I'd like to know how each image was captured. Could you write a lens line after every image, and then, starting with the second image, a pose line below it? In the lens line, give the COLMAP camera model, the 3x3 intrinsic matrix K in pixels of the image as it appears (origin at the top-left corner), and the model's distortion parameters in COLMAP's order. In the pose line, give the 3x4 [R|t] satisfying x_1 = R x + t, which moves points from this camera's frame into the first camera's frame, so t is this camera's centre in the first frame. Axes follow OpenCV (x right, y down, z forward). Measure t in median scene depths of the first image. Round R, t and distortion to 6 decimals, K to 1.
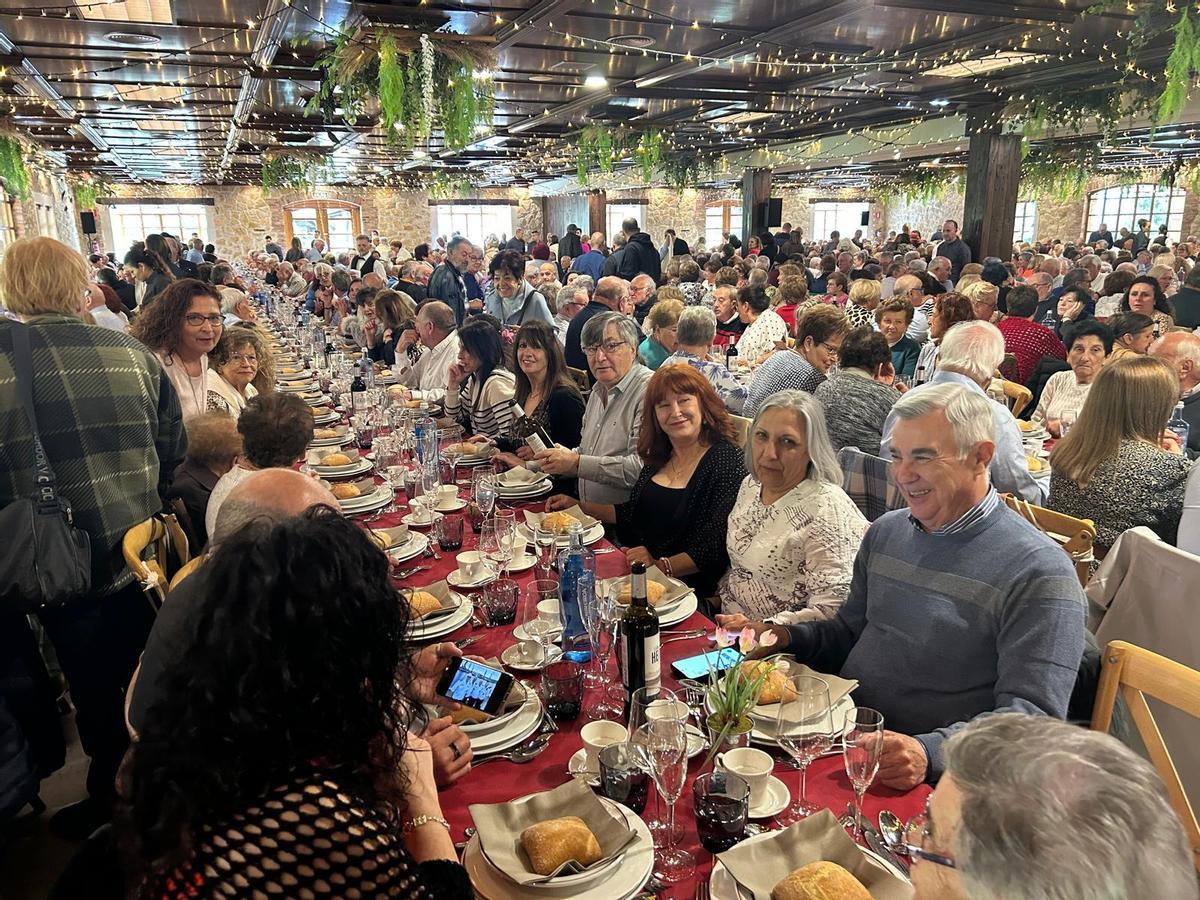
lens RADIAL K [[899.9, 0, 585.7], [0, 899.9, 449.5], [0, 0, 1]] dist [0.057668, -0.060809]
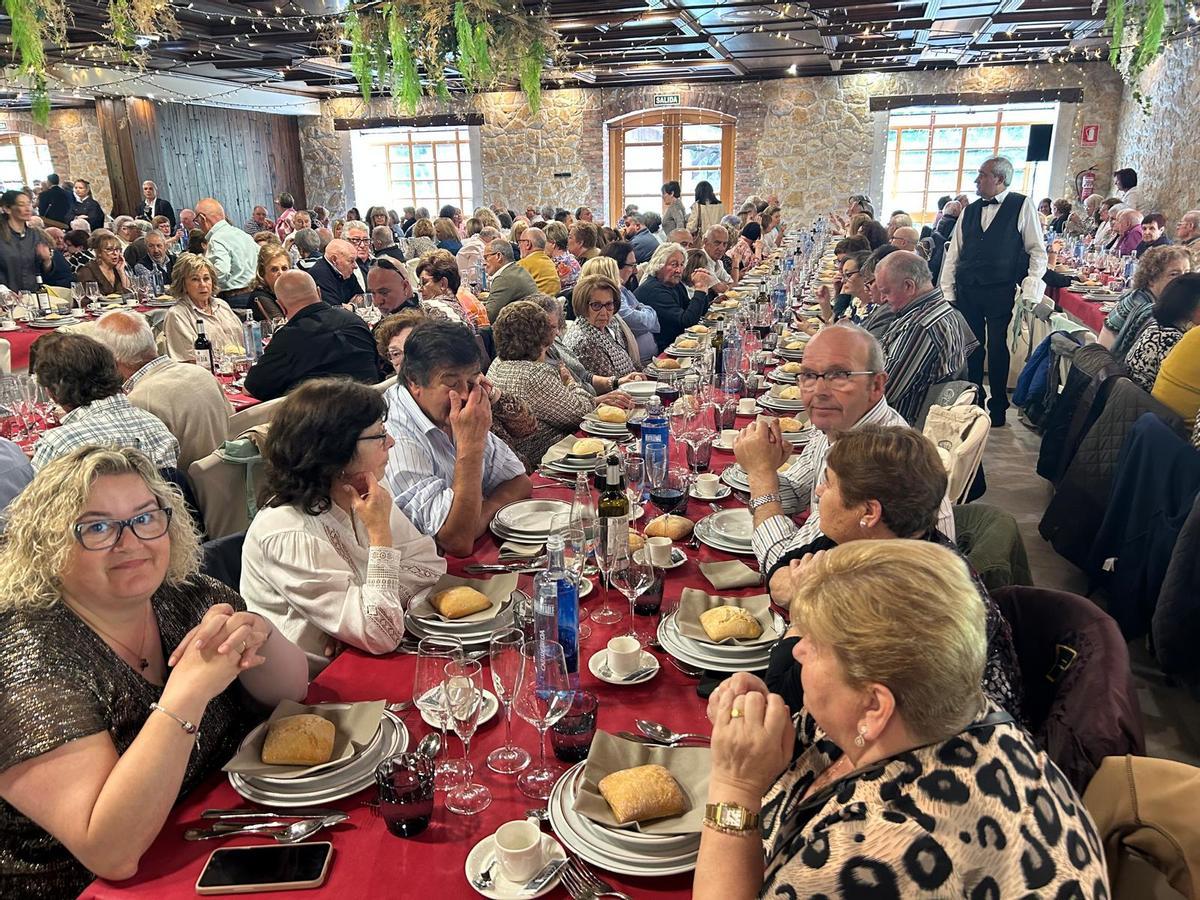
lens RADIAL K [[899.9, 0, 585.7], [0, 899.9, 449.5], [0, 0, 1]] dist [0.057668, -0.060809]
pose [[0.781485, 0.180463, -0.597256, 0.555659], [-0.140306, 0.983569, 0.113603, -0.188823], [0.607944, -0.004980, 0.793965, 0.756340]]
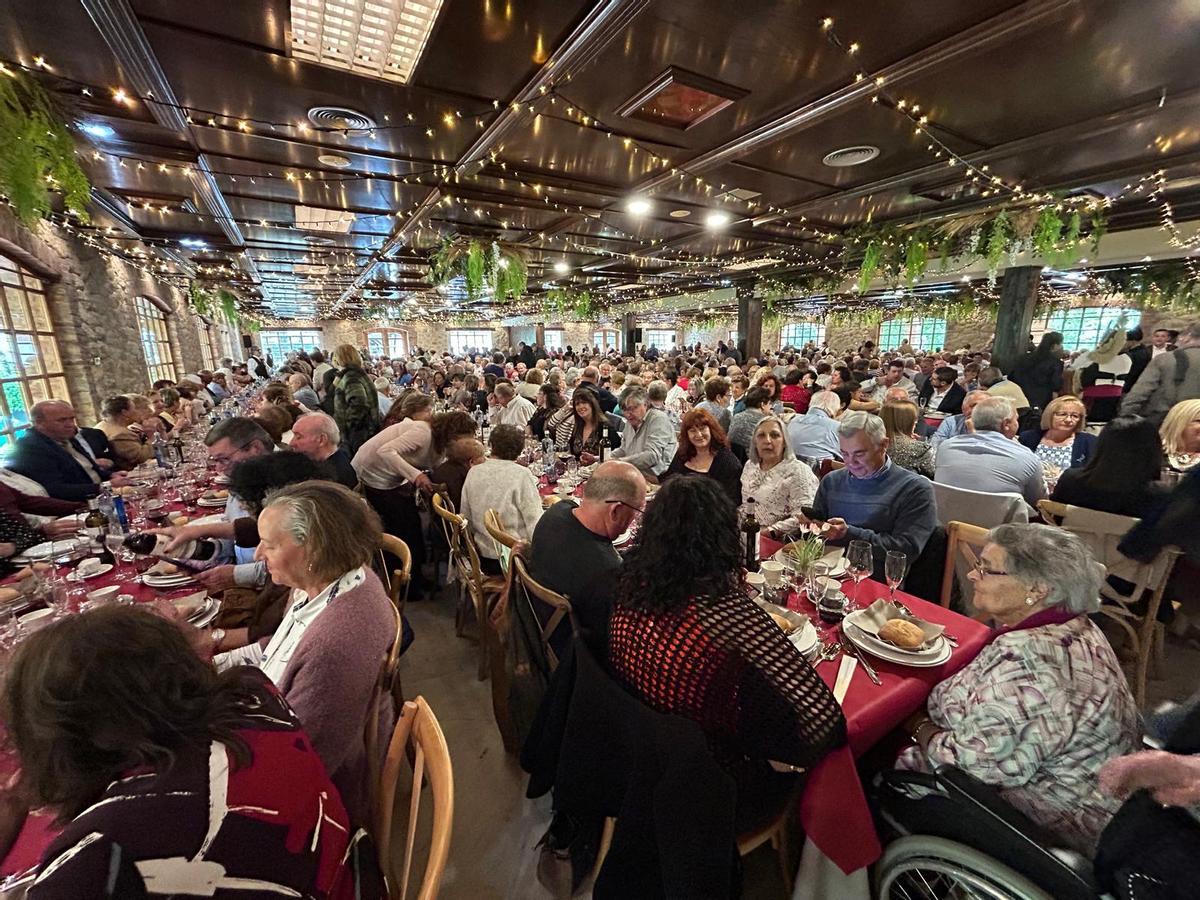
lens RADIAL K [[486.2, 0, 594.1], [0, 486.2, 444.3], [0, 0, 1]] dist [-0.000210, 0.000898]
pose [[0.988173, -0.032149, 0.149938, -0.035533], [0.037452, 0.998764, -0.032682, 0.002208], [-0.148702, 0.037911, 0.988155, -0.006147]]
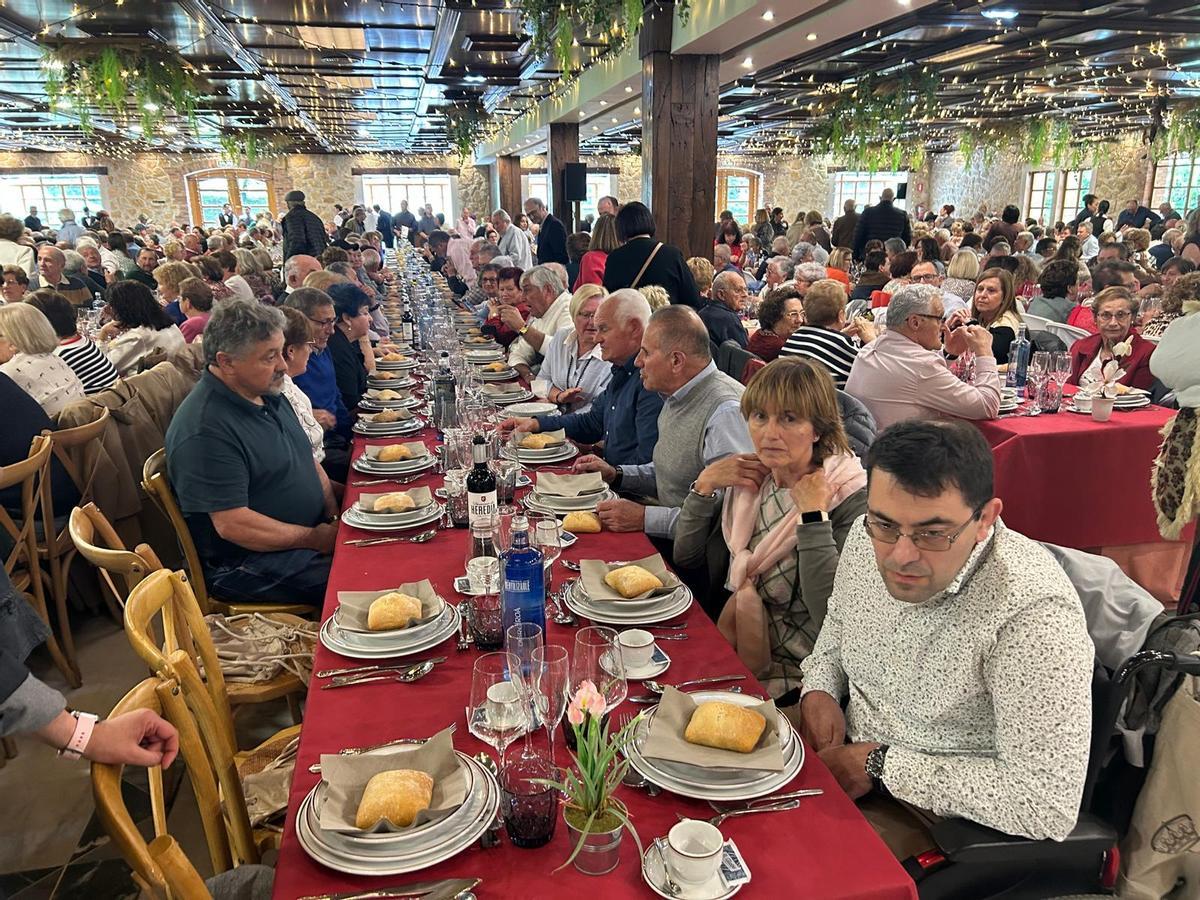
lens RADIAL K [[915.3, 0, 587.2], [0, 915.3, 447.0], [0, 0, 1]] dist [0.056124, -0.054455]
pose [[0.983889, 0.049731, -0.171724, 0.244549], [-0.045911, 0.998603, 0.026148, -0.042147], [0.172785, -0.017842, 0.984798, 0.161507]]
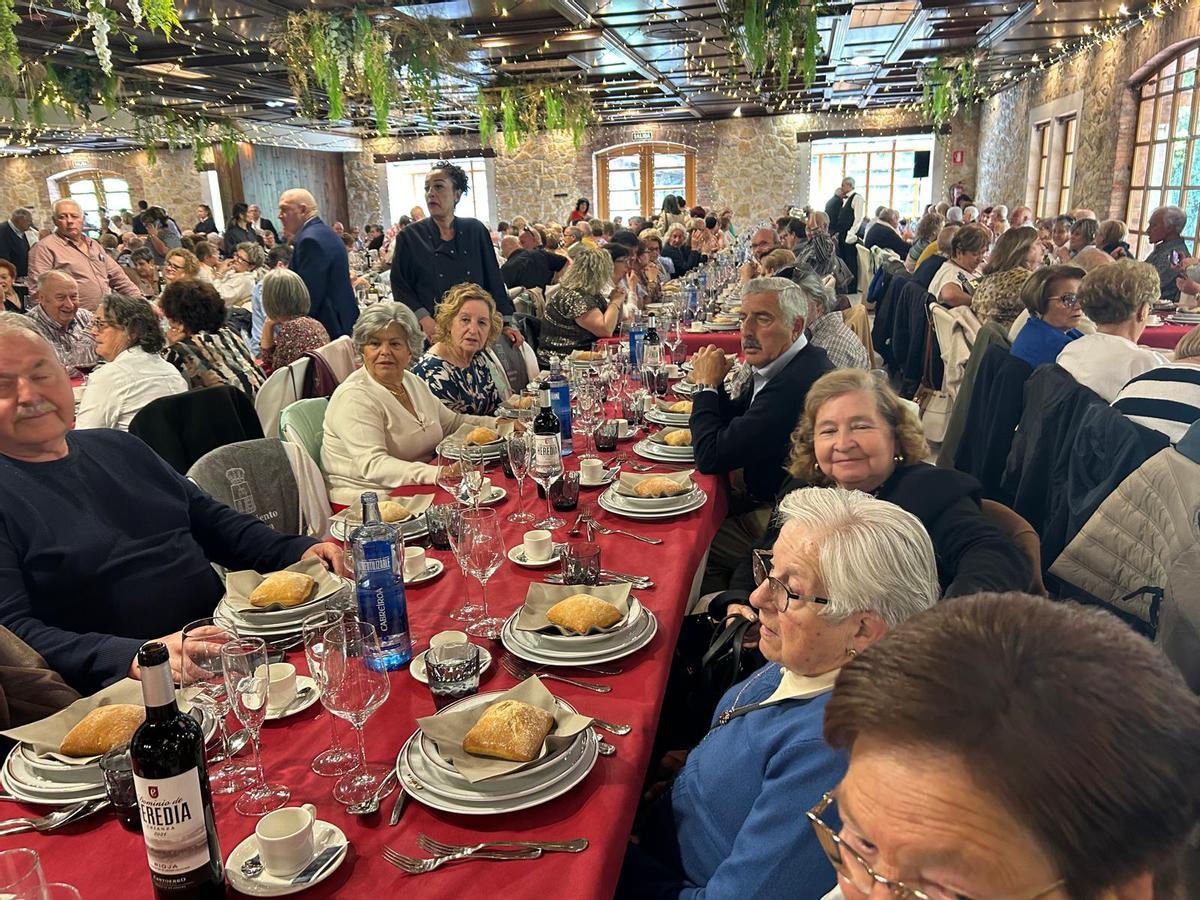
lens RADIAL K [[905.7, 0, 584.4], [0, 905.7, 454.1], [0, 0, 1]] dist [0.057047, -0.068827]
pose [[0.814938, 0.139861, -0.562419, 0.631982], [-0.113222, 0.990166, 0.082175, -0.145585], [0.568381, -0.003289, 0.822759, 0.599784]]
